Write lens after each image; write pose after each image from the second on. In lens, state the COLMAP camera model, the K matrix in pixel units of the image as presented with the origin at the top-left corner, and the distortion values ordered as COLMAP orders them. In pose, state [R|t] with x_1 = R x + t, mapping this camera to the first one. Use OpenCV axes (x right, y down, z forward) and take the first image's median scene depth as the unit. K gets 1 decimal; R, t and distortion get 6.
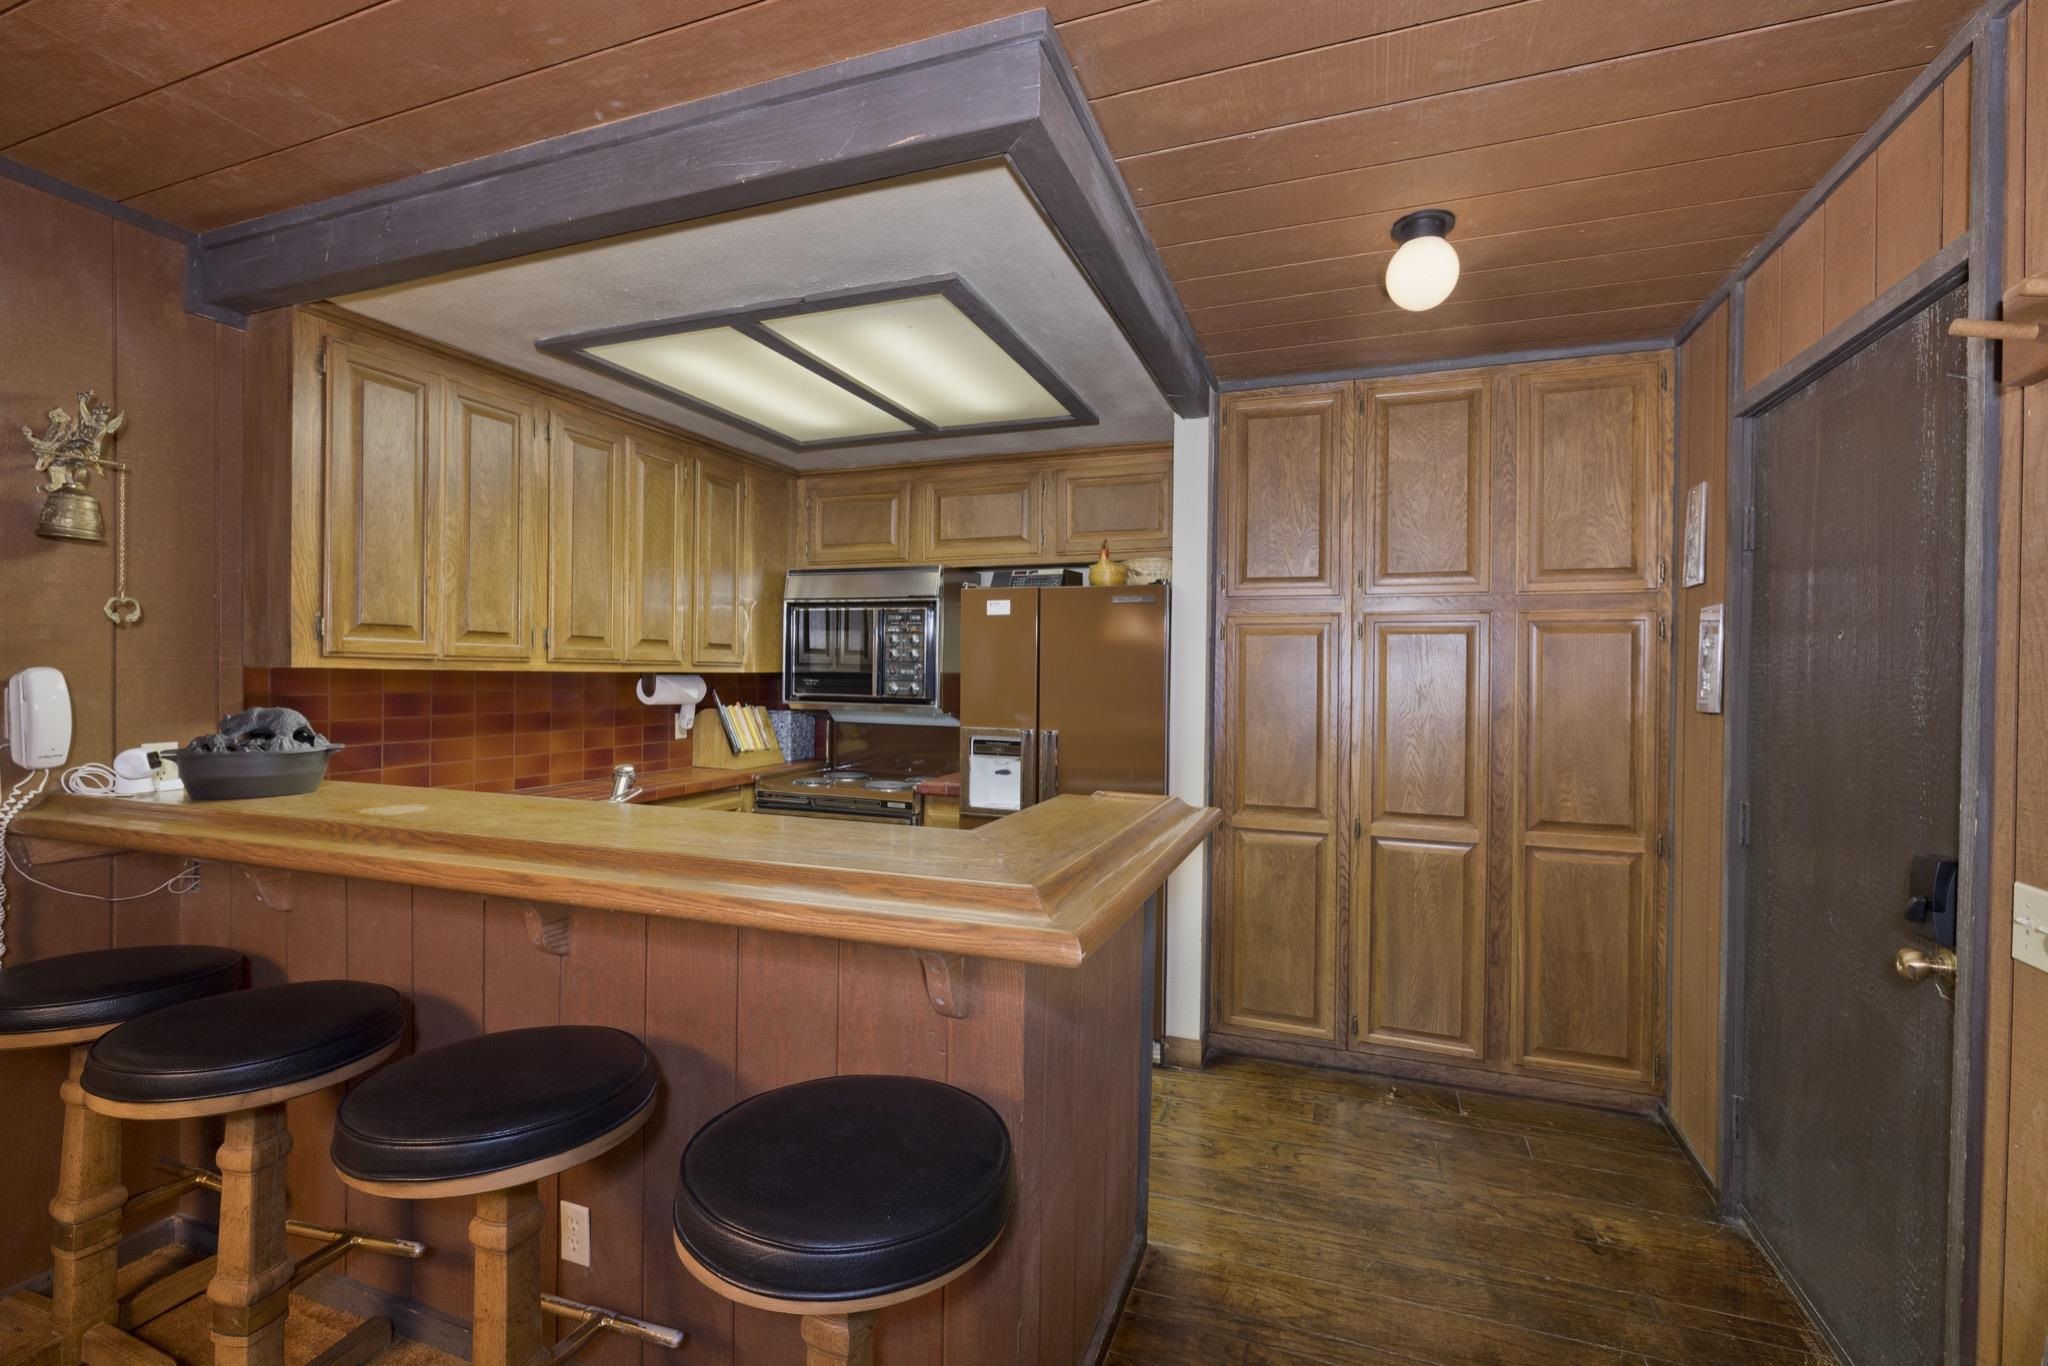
lens RADIAL K [[931.6, 0, 1007.1], [0, 931.6, 685.5], [0, 0, 1]] dist [-0.009104, 0.000796]
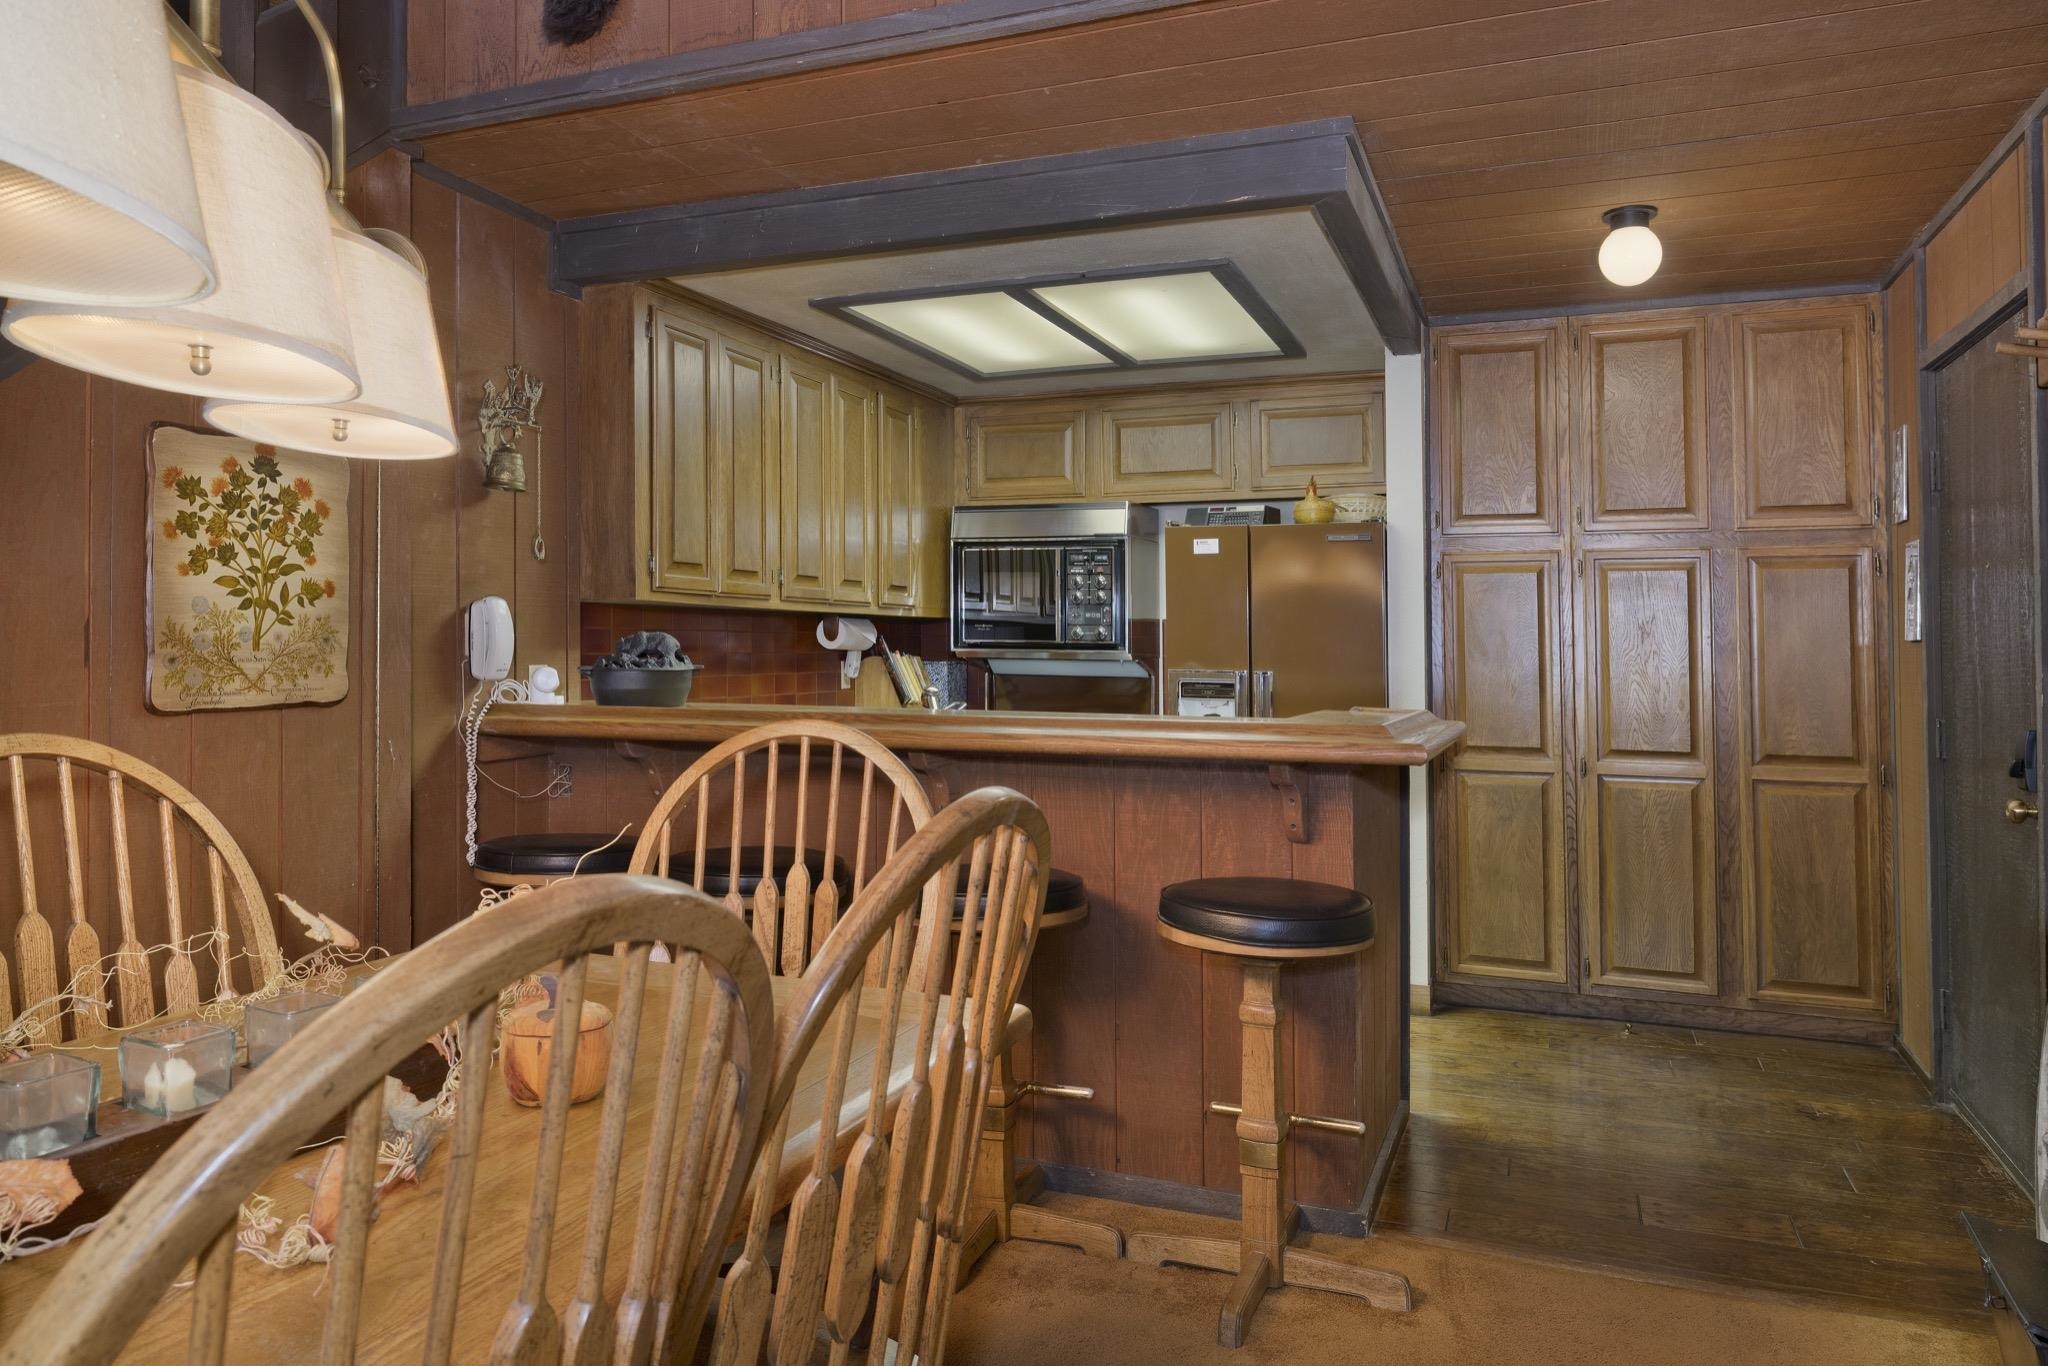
lens RADIAL K [[1414.7, 0, 1025.4], [0, 1414.7, 577.3], [0, 0, 1]] dist [0.000363, -0.000165]
pose [[0.999992, -0.003216, -0.002239, -0.227826], [0.003068, 0.998010, -0.062987, 0.048441], [0.002437, 0.062980, 0.998012, -0.552165]]
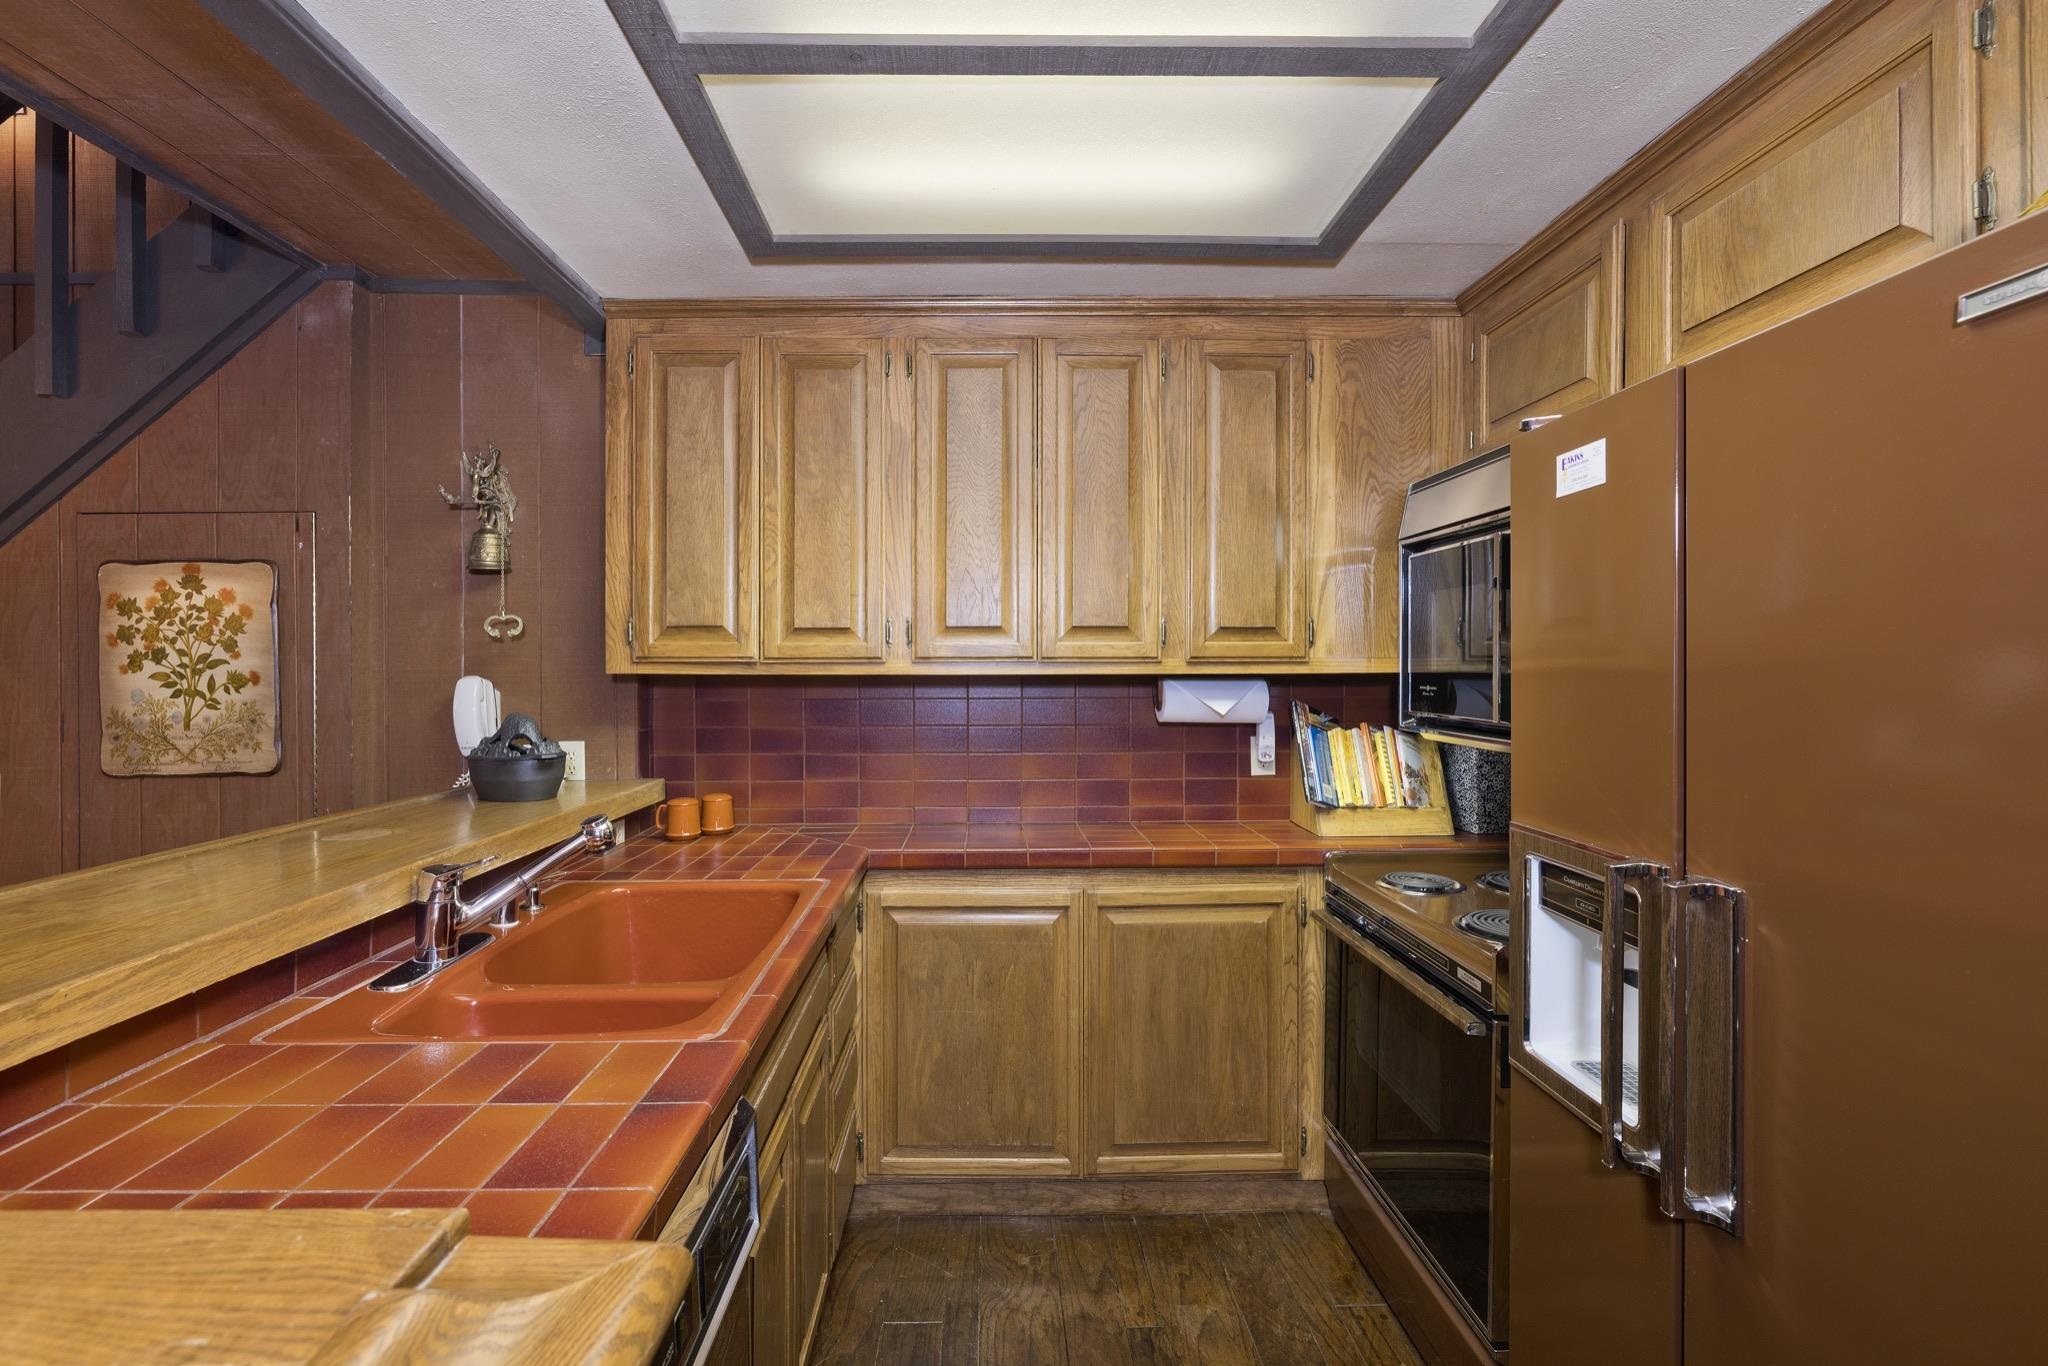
lens RADIAL K [[931.6, 0, 1024.9], [0, 931.6, 681.8], [0, 0, 1]] dist [-0.009104, 0.000796]
pose [[0.374766, -0.003584, -0.927113, 0.260861], [-0.004571, 0.999973, -0.005714, -0.005630], [0.927108, 0.006379, 0.374739, 0.811940]]
